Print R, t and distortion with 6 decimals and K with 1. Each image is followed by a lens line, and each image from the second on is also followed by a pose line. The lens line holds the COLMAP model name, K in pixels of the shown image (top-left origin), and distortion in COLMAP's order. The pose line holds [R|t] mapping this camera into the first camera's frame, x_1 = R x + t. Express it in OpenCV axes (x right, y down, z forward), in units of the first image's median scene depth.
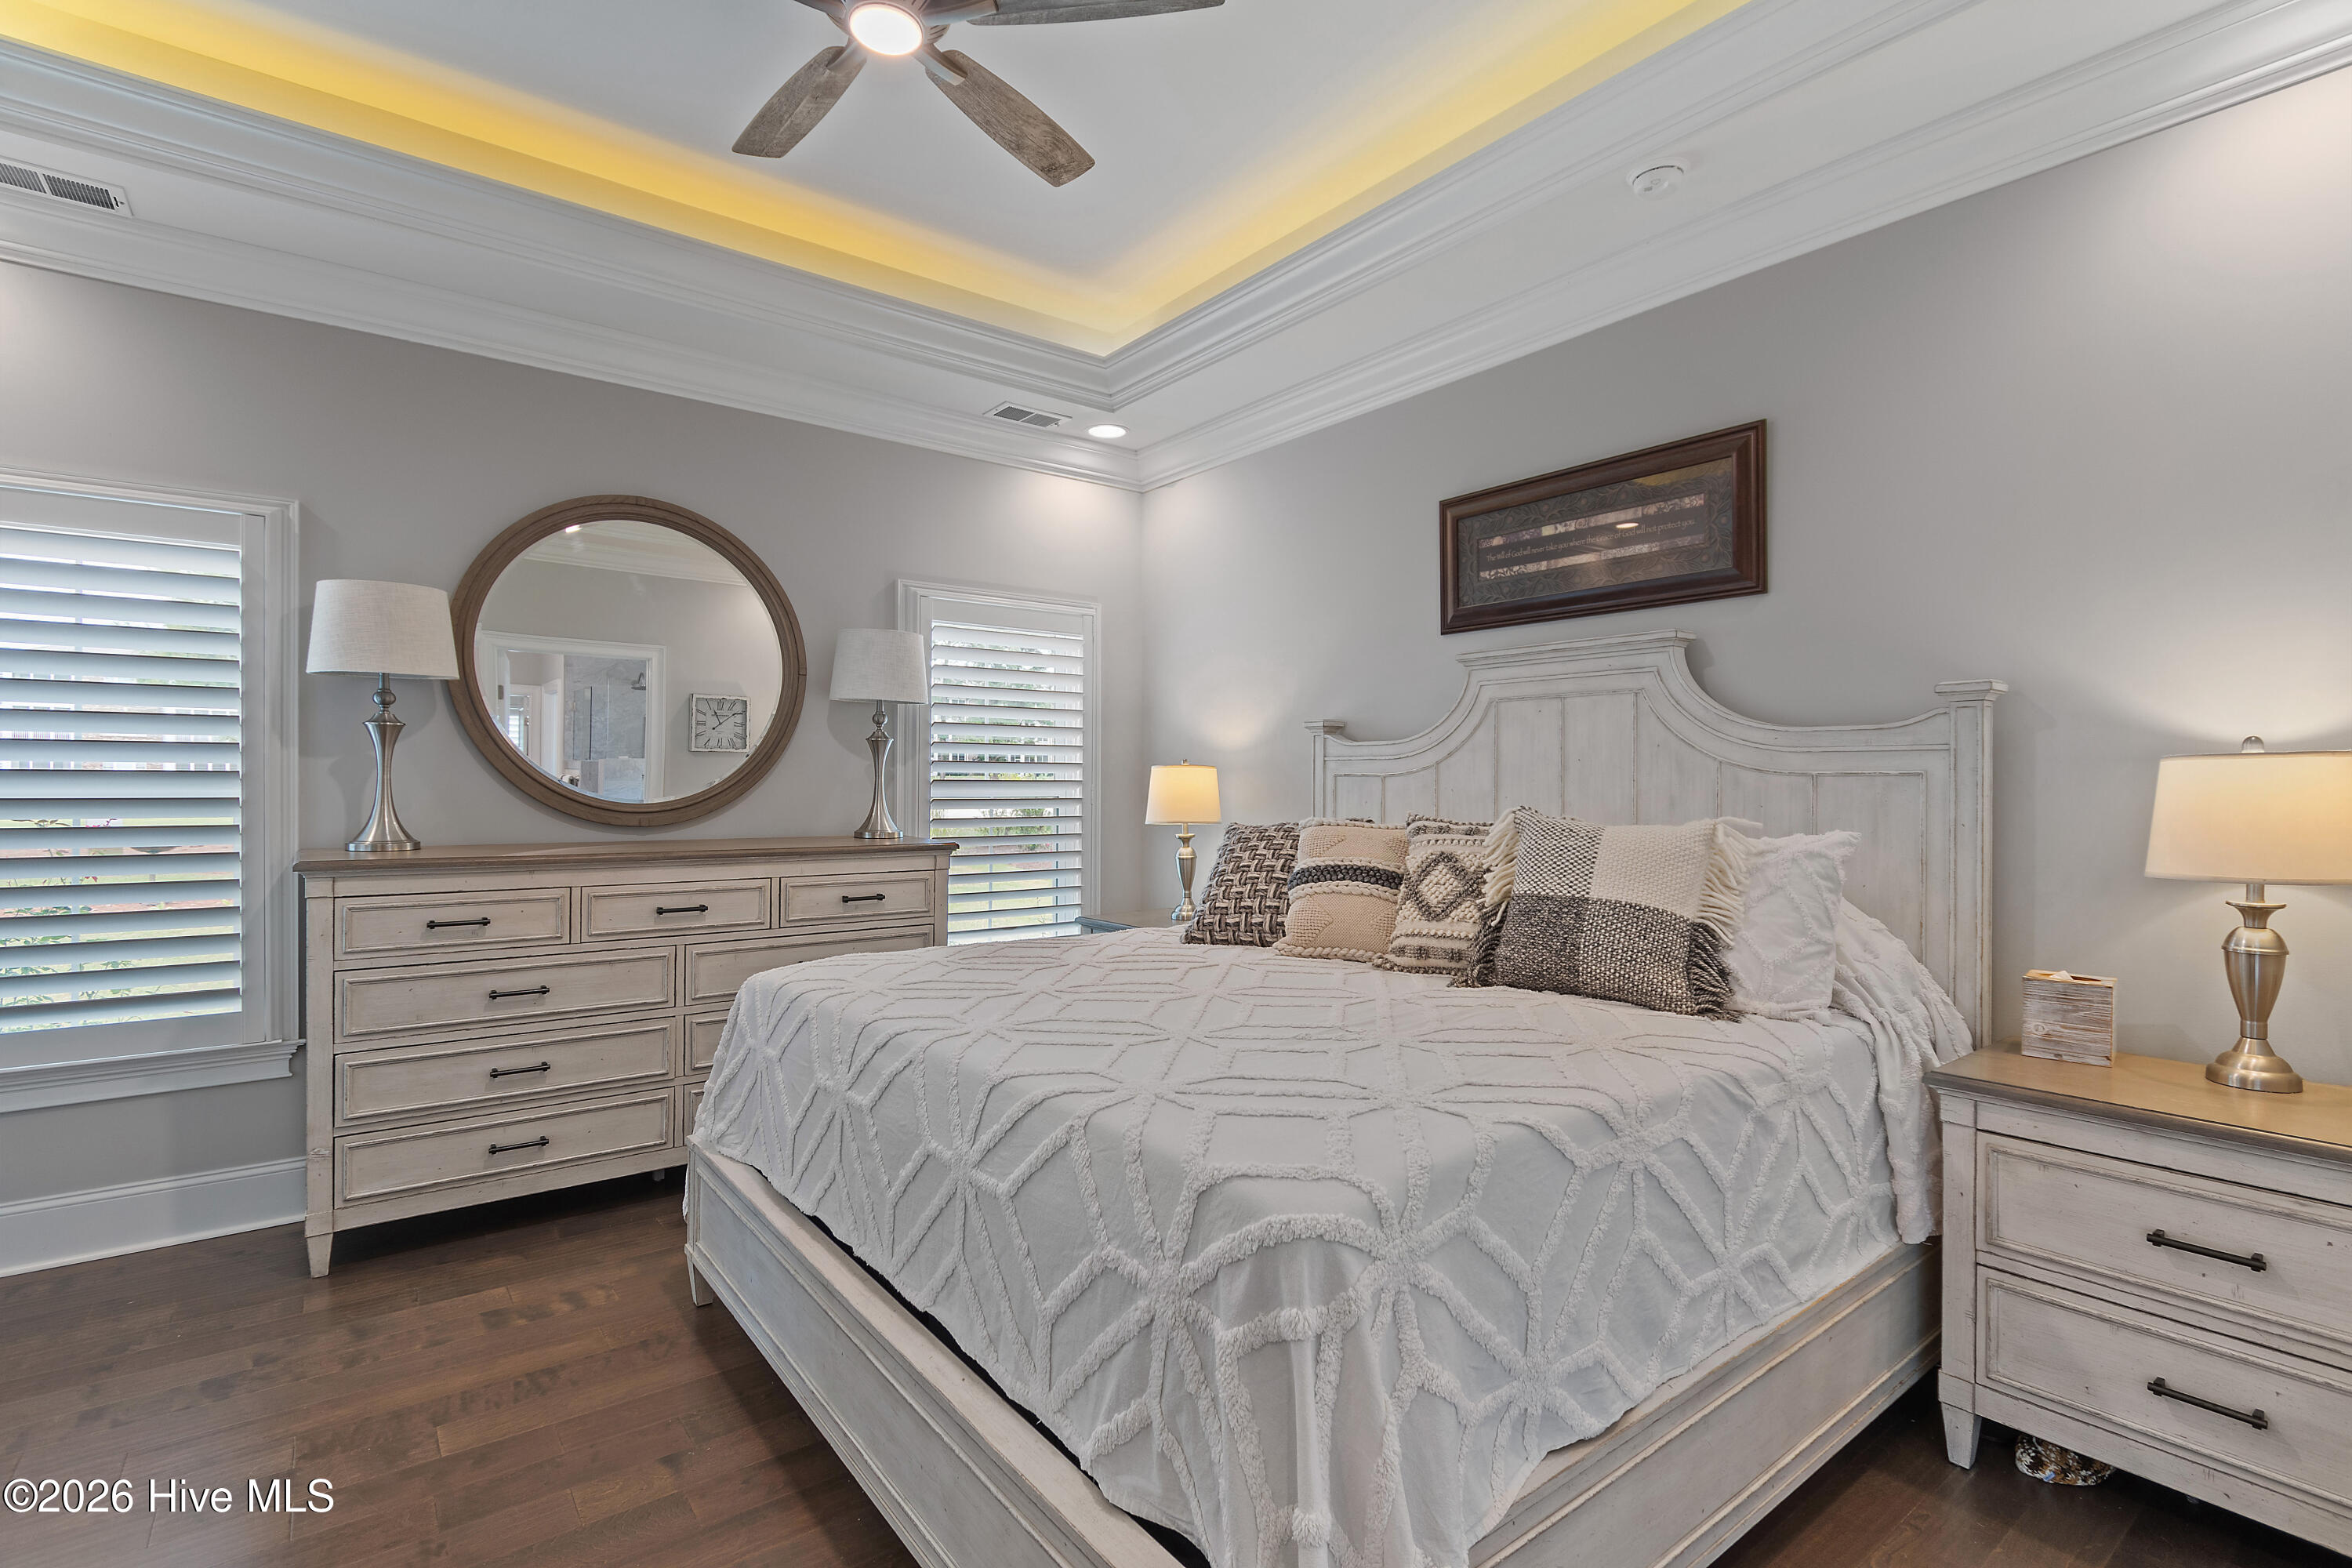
lens RADIAL K [[1098.0, 0, 1170.4], [0, 1098.0, 789.6], [0, 0, 1]] dist [0.003579, -0.000805]
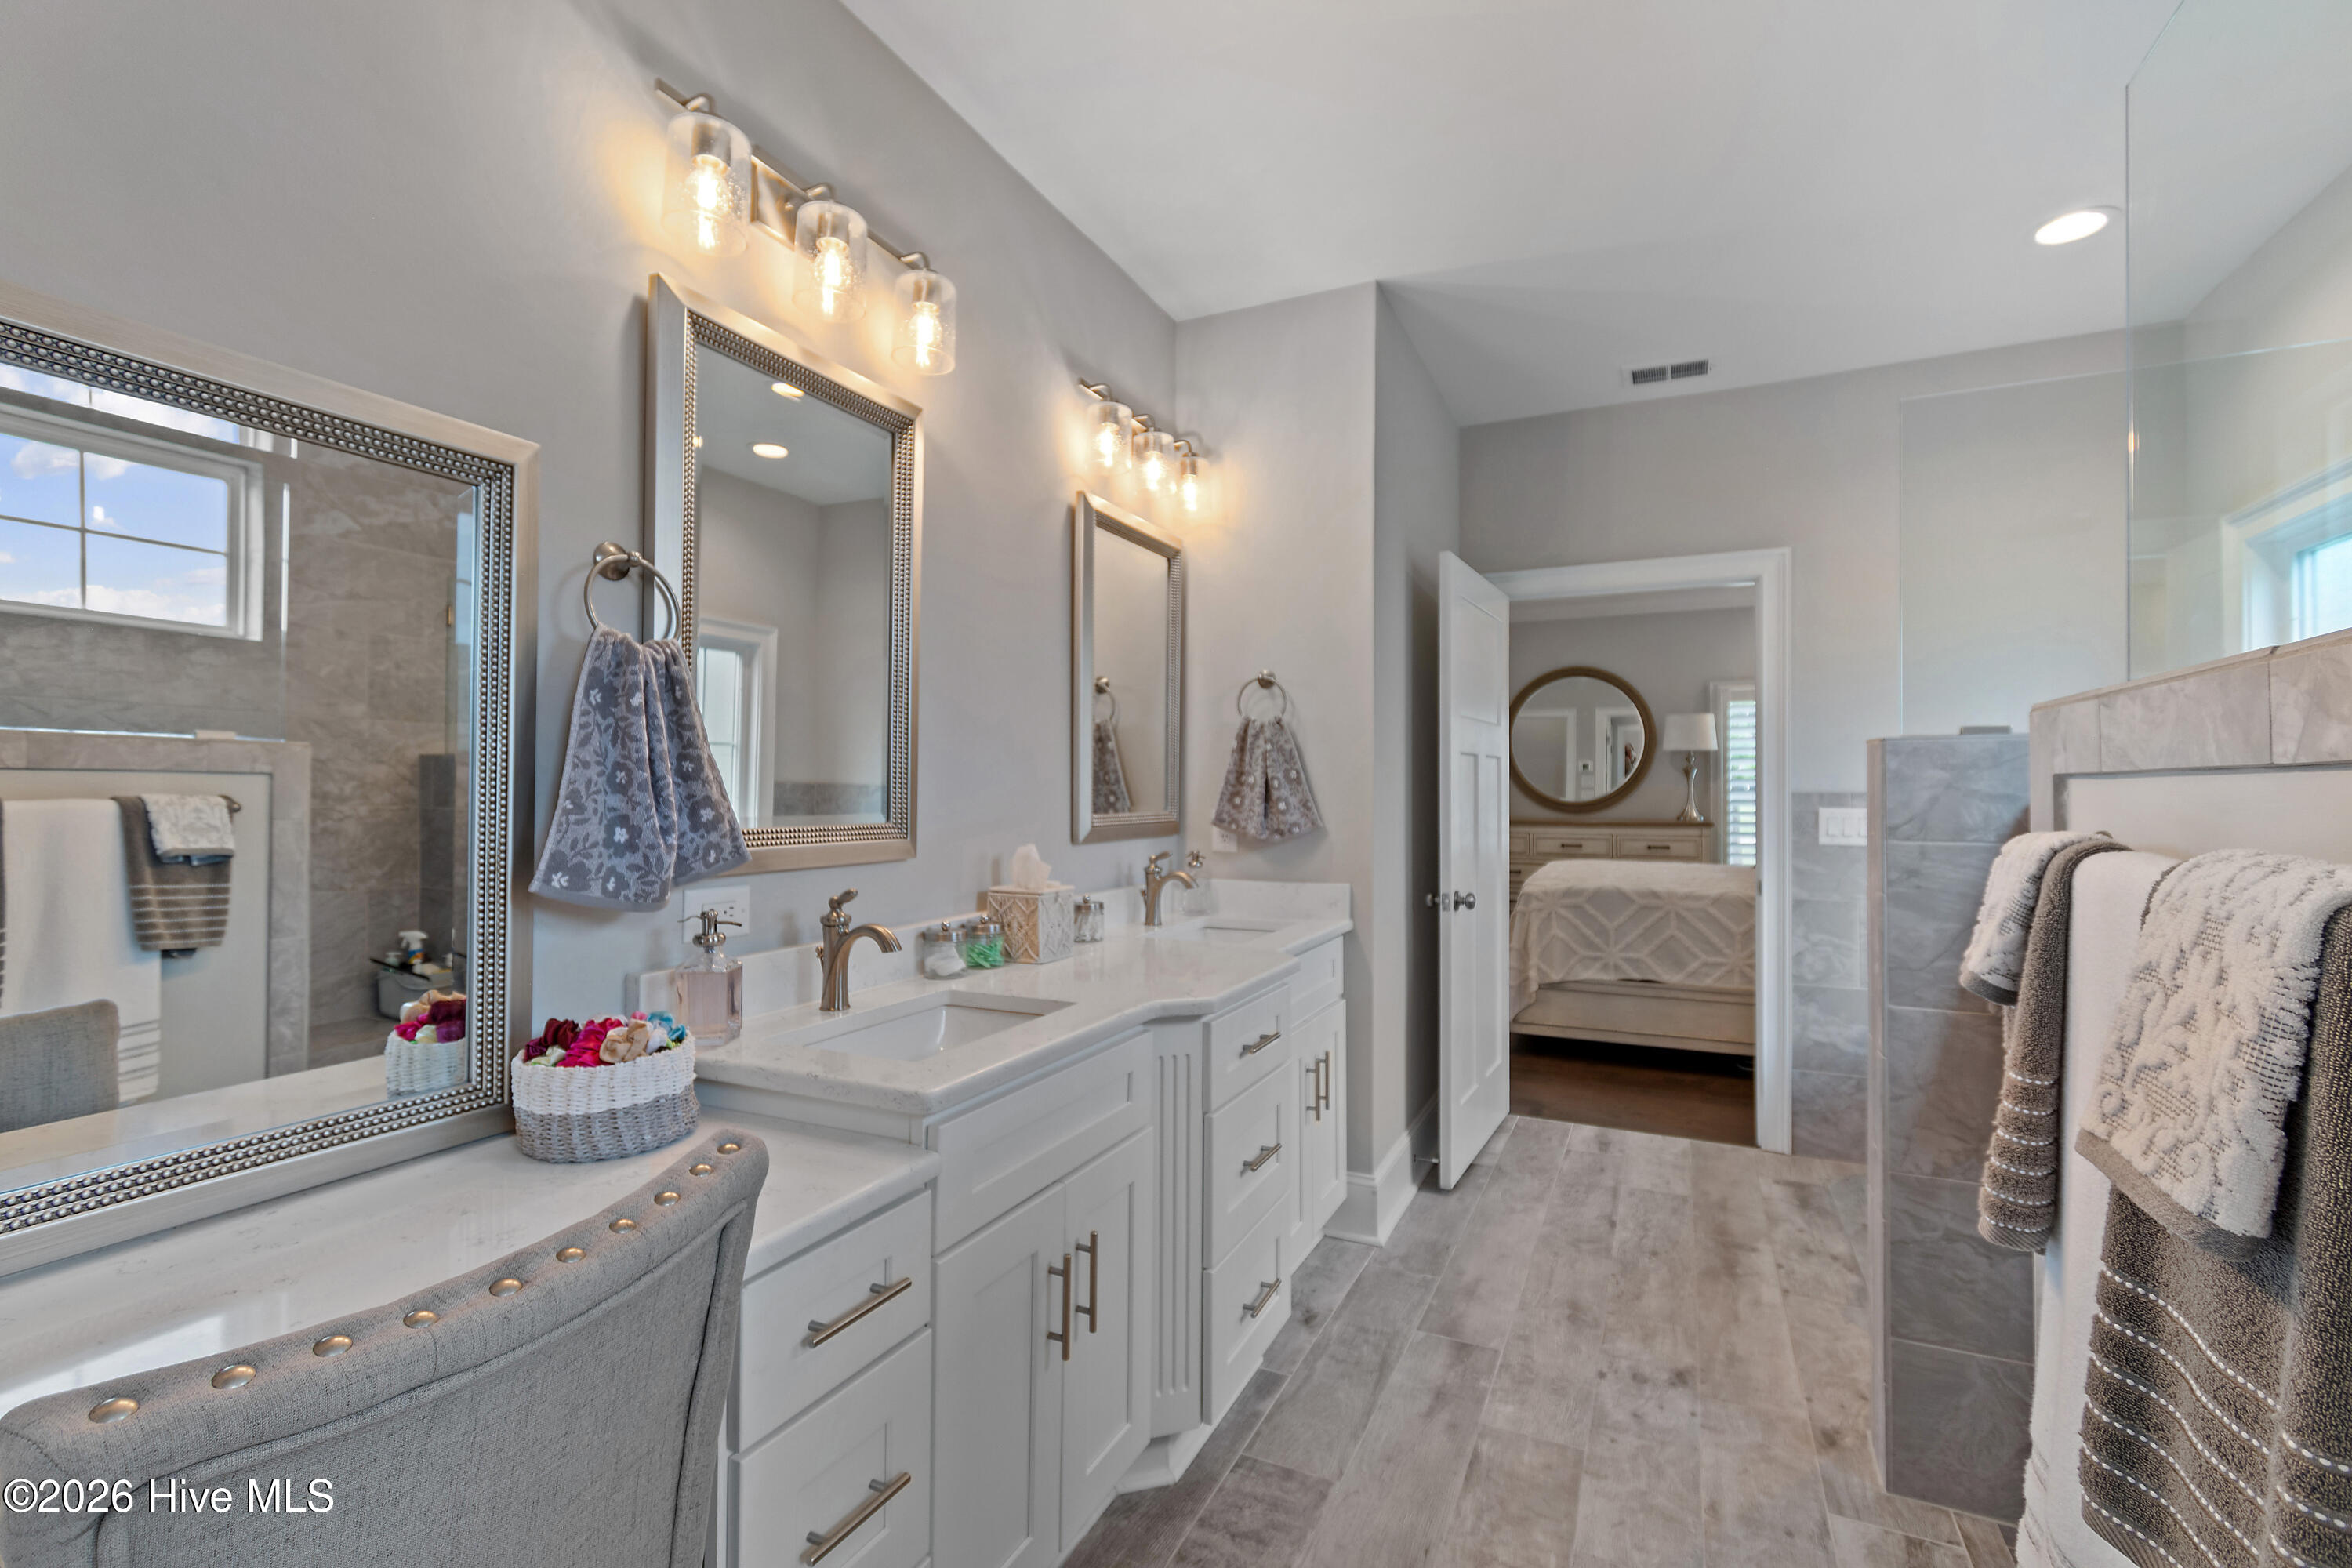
lens RADIAL K [[1034.6, 0, 1168.1], [0, 1034.6, 786.1], [0, 0, 1]] dist [0.002187, -0.000733]
pose [[0.448387, -0.008873, -0.893796, 1.204146], [-0.002834, 0.999932, -0.011349, 0.008686], [0.893835, 0.007622, 0.448331, -0.813500]]
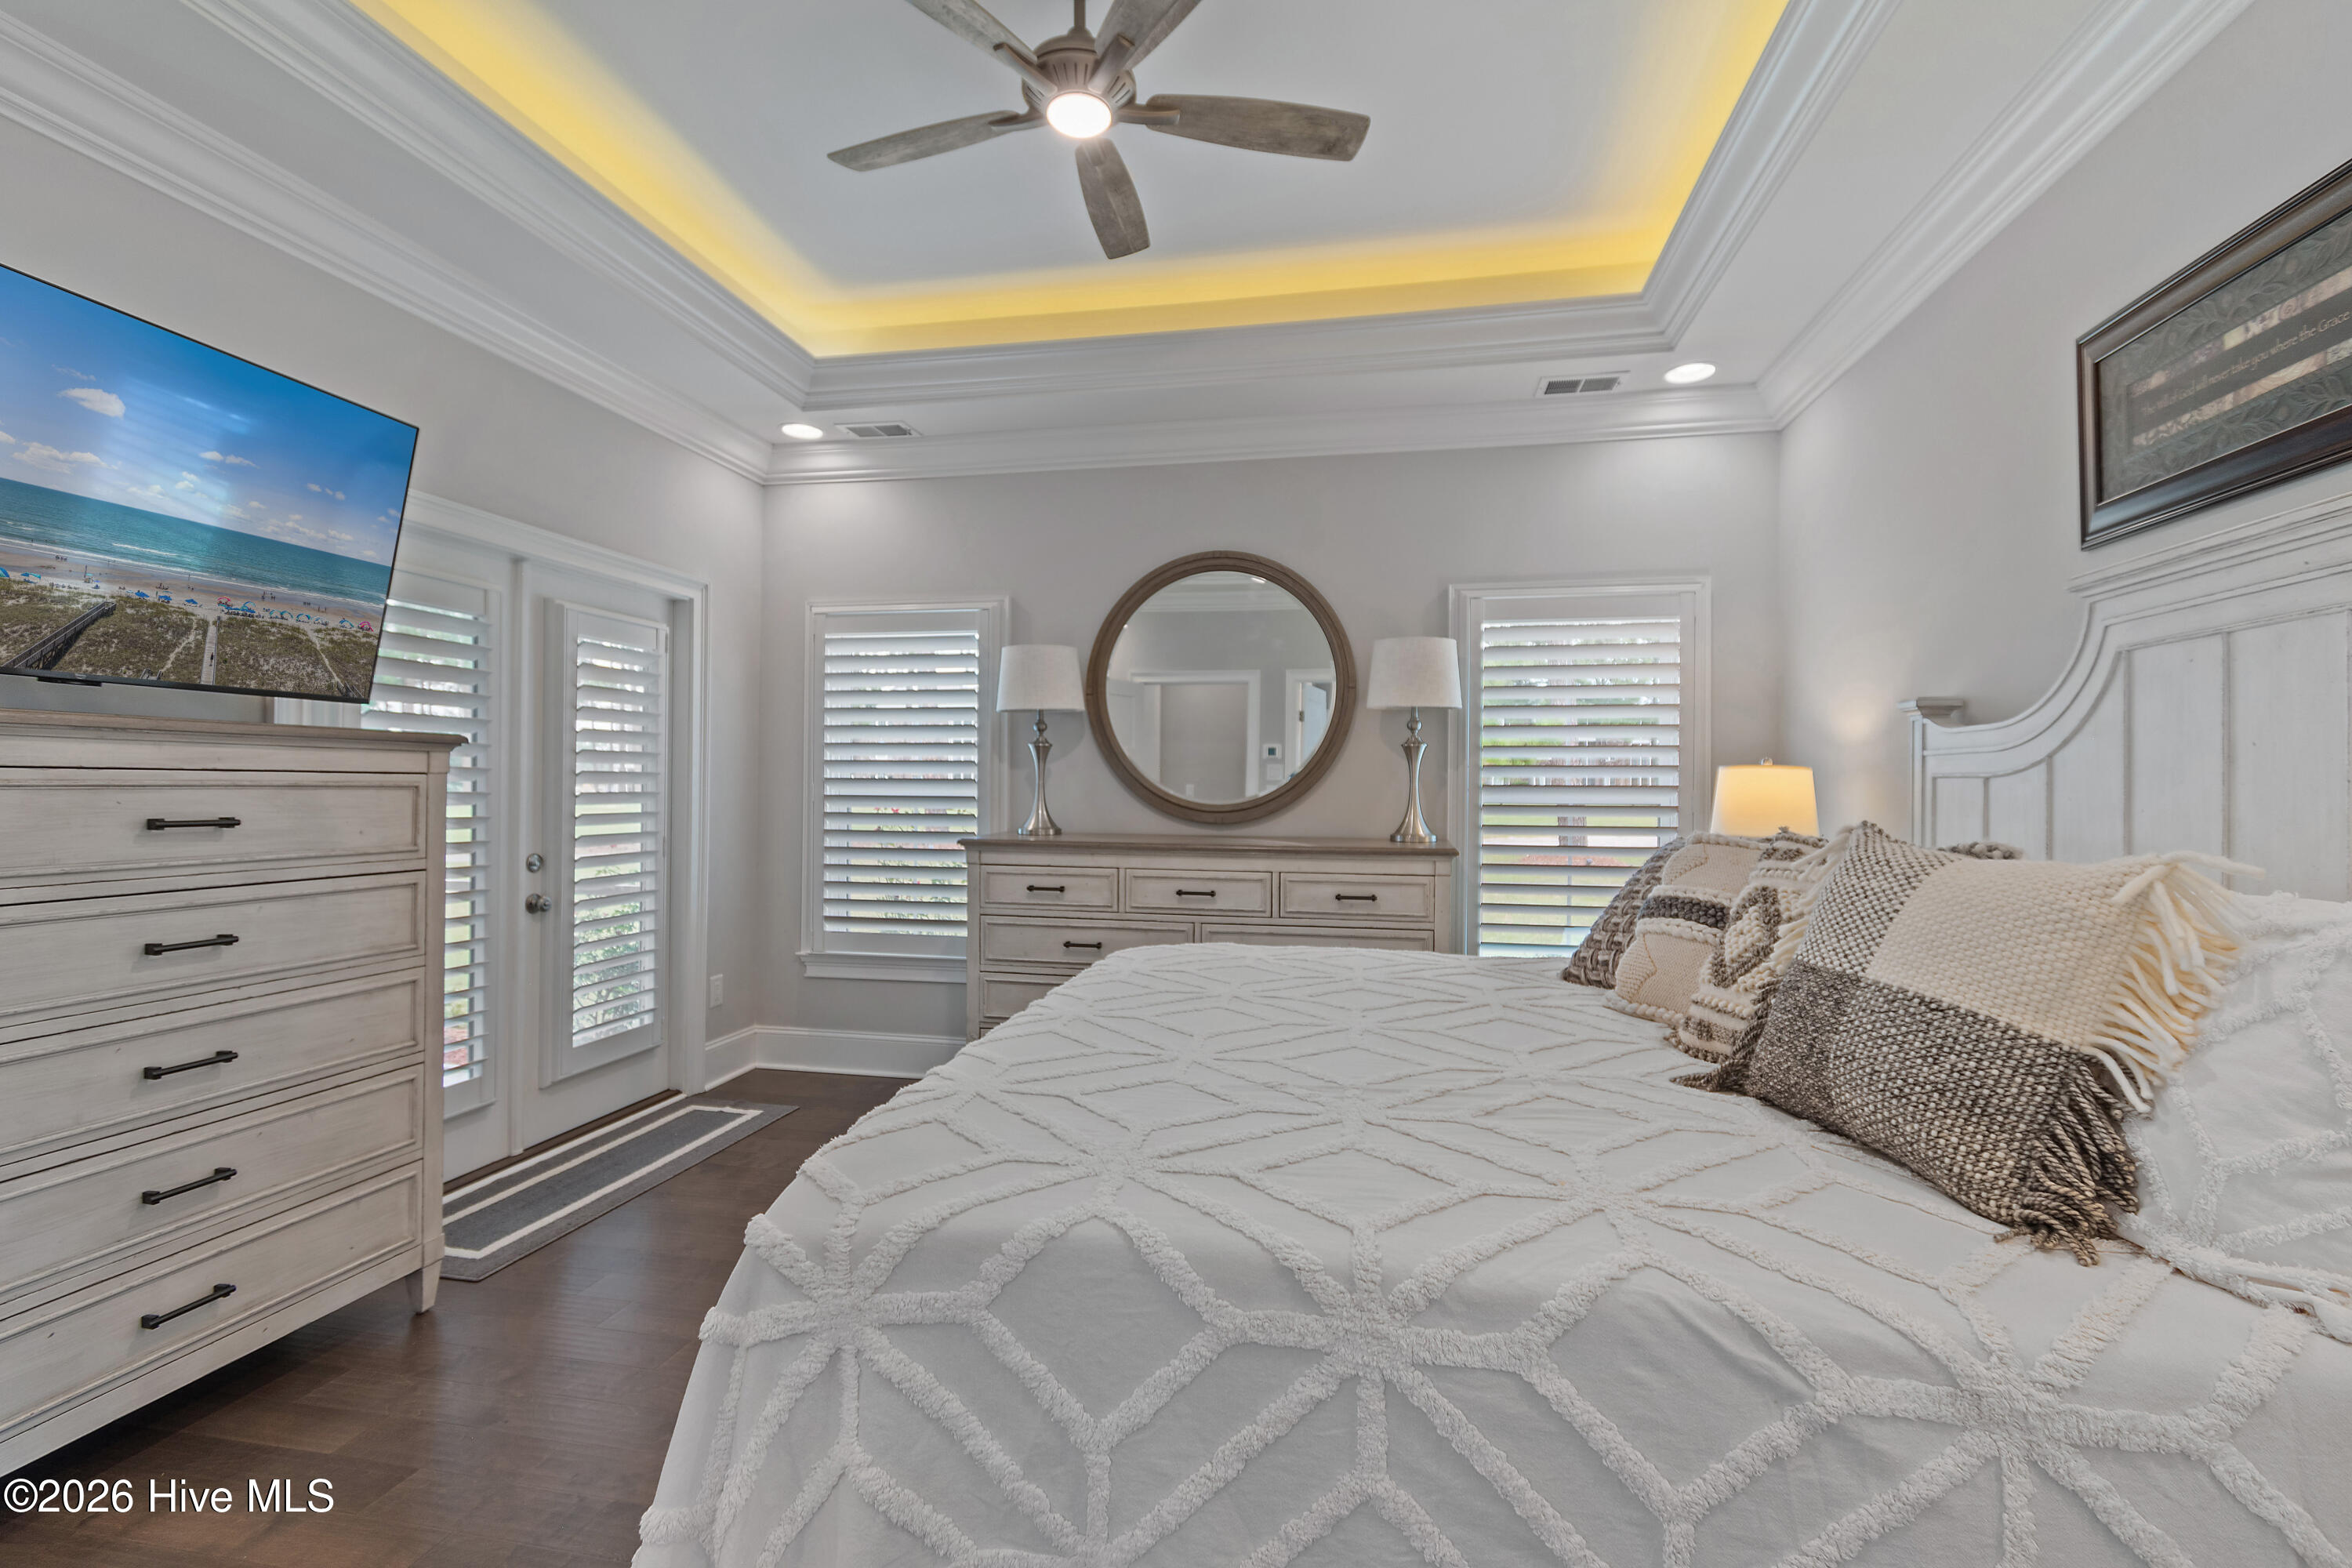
lens RADIAL K [[1034.6, 0, 1177.3], [0, 1034.6, 787.8], [0, 0, 1]] dist [0.002187, -0.000733]
pose [[0.658473, 0.000734, -0.752604, 0.394926], [-0.008087, 0.999949, -0.006100, 0.001963], [0.752560, 0.010103, 0.658446, 0.251499]]
